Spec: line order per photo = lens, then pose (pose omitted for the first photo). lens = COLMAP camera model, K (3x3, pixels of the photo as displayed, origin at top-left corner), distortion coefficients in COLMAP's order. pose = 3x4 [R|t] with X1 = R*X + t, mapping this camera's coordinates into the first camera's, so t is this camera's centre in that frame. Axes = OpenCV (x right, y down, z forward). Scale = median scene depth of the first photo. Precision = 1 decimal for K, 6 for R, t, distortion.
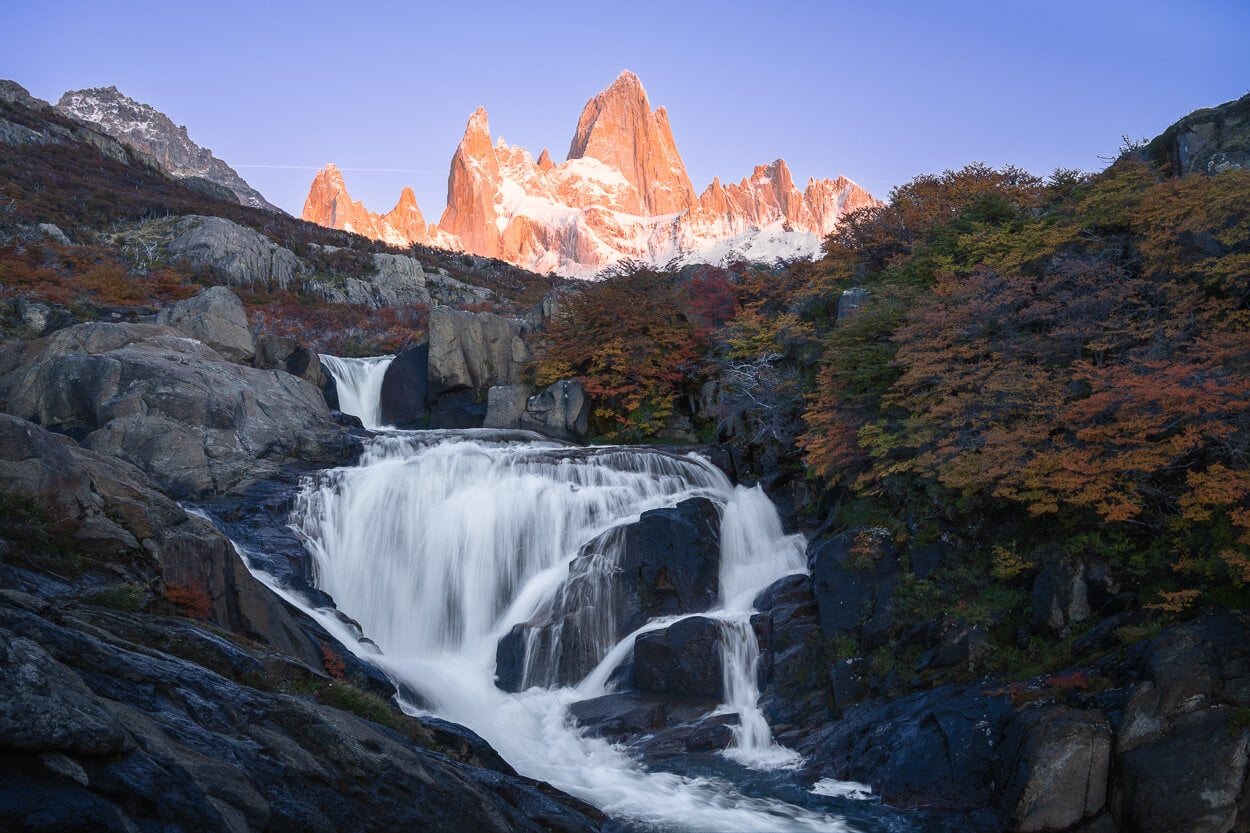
lens RADIAL K [[1242.8, 0, 622.7], [0, 1242.8, 423.7], [0, 0, 1]] dist [-0.004803, 0.000000]
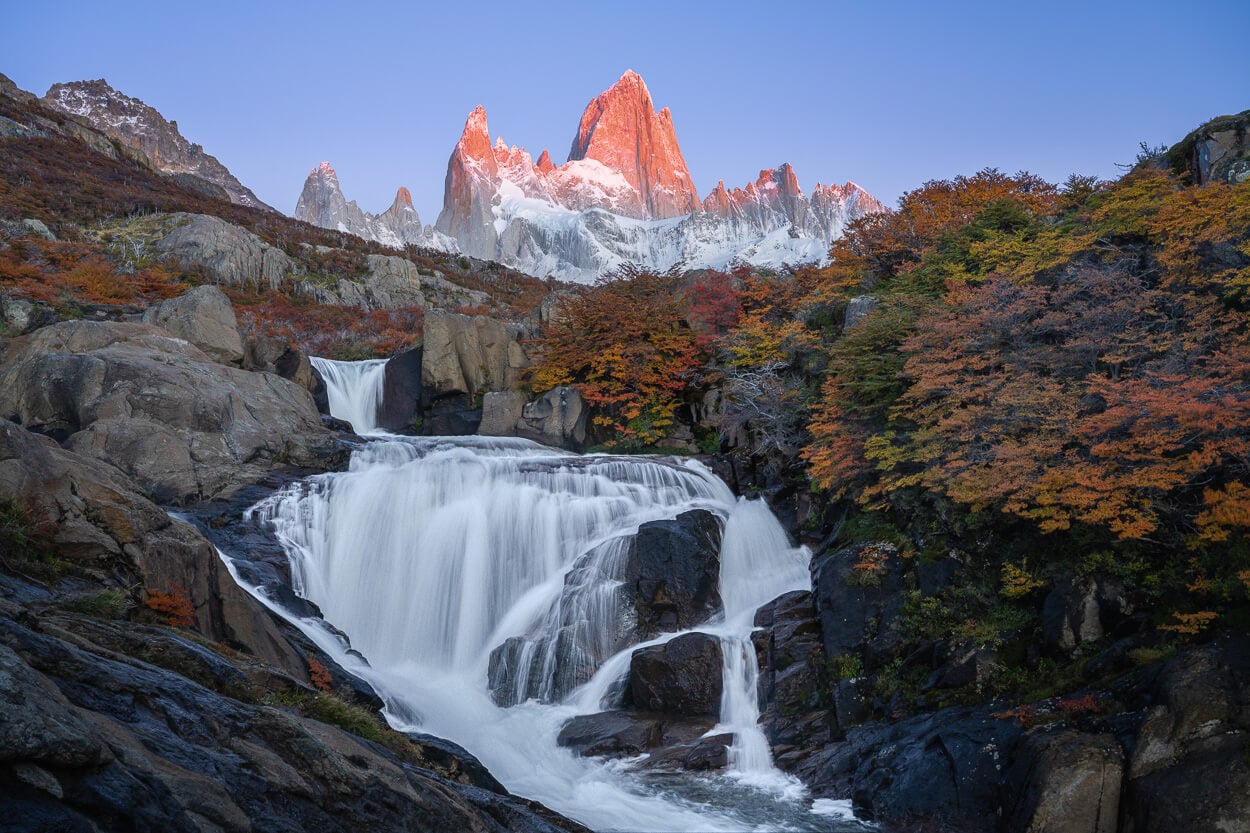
lens RADIAL K [[1279.1, 0, 622.1], [0, 1279.1, 423.5], [0, 0, 1]] dist [-0.003596, 0.000000]
pose [[0.999906, 0.013705, 0.000593, -0.000519], [-0.013700, 0.999878, -0.007536, 0.000826], [-0.000696, 0.007527, 0.999971, 0.002356]]
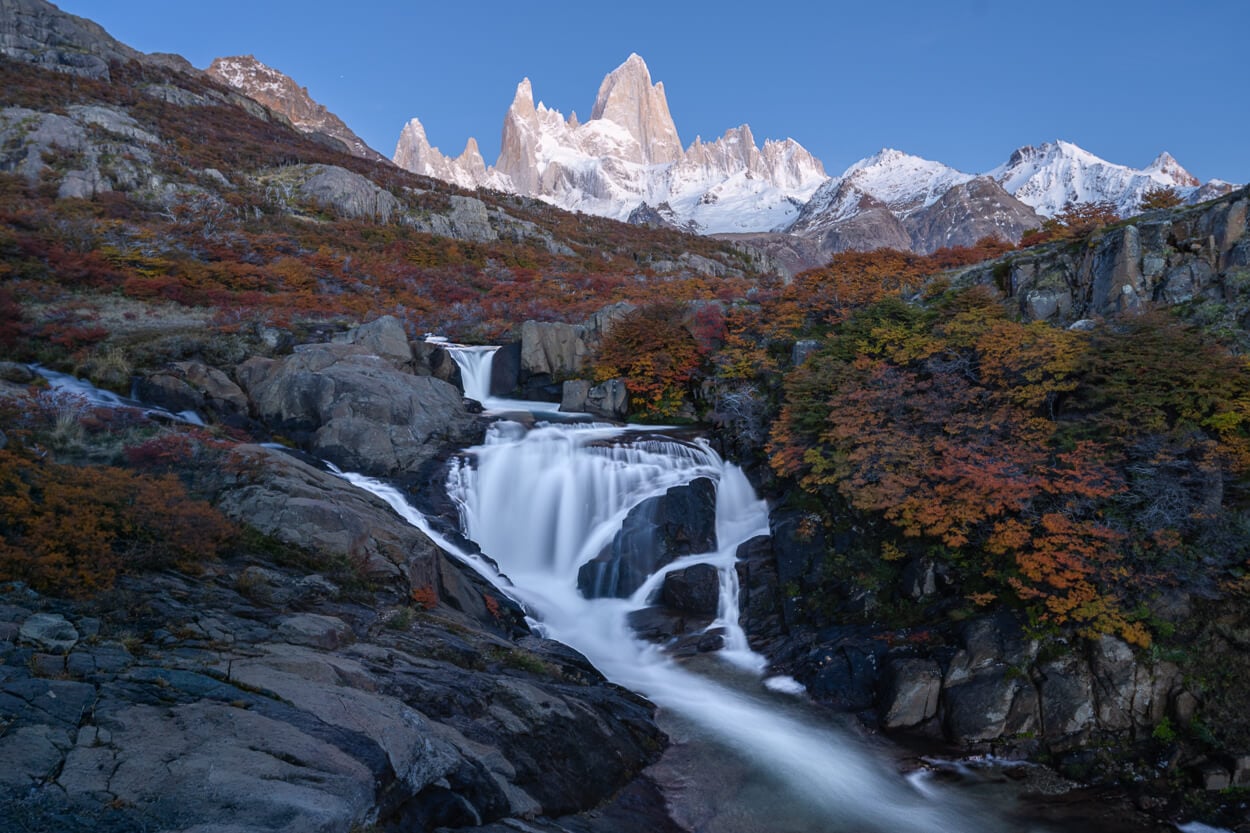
lens RADIAL K [[881.0, 0, 652.4], [0, 881.0, 421.7], [0, 0, 1]] dist [-0.008249, 0.002282]
pose [[0.999313, 0.019205, 0.031685, -0.047151], [-0.022831, 0.992710, 0.118346, -0.165783], [-0.029181, -0.118988, 0.992467, -0.136000]]
